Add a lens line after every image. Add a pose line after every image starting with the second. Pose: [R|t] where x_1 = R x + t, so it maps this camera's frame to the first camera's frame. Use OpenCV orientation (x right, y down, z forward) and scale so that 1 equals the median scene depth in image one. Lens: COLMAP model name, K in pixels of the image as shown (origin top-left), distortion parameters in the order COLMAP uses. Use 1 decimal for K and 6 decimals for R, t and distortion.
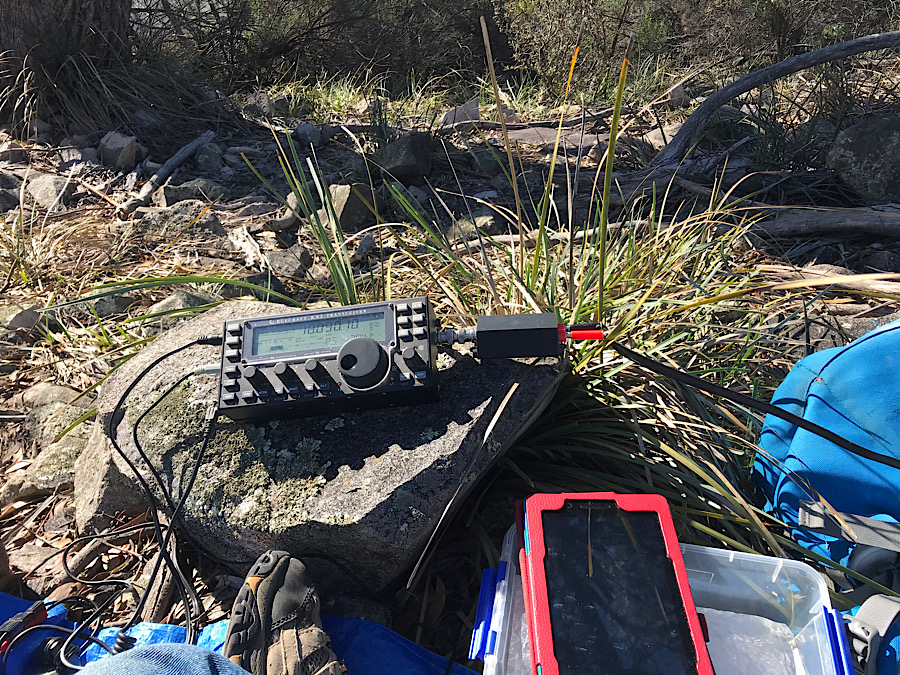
lens RADIAL K [[736.3, 0, 448.7], [0, 736.3, 335.5], [0, 0, 1]] dist [0.021968, -0.026928]
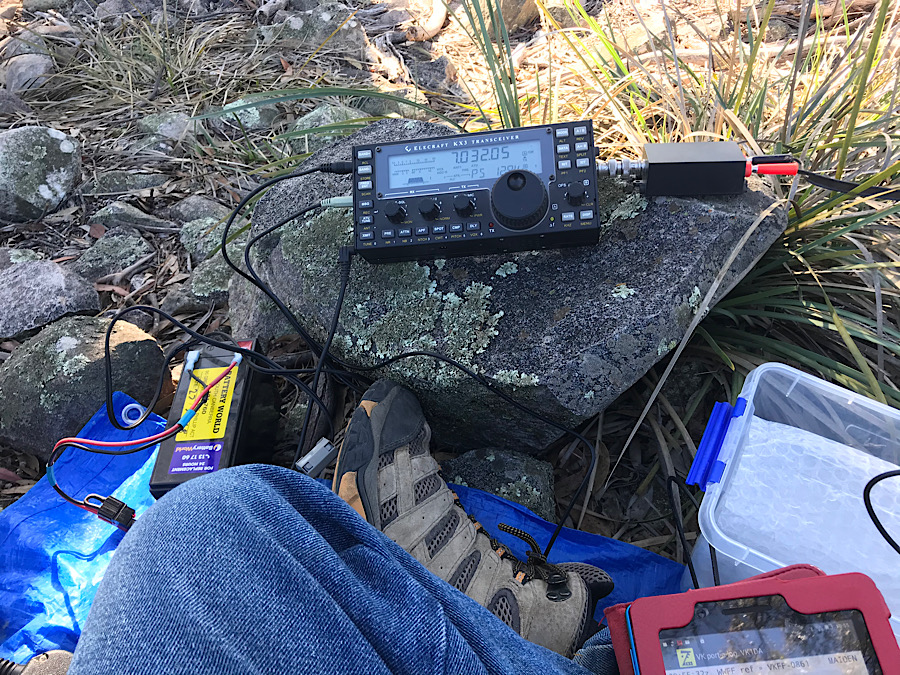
lens RADIAL K [[736.3, 0, 443.8], [0, 736.3, 339.4], [0, 0, 1]] dist [0.021968, -0.026928]
pose [[0.983412, 0.089101, -0.157990, -0.059041], [-0.049426, 0.969704, 0.239232, -0.003911], [0.174519, -0.227455, 0.958022, 0.085116]]
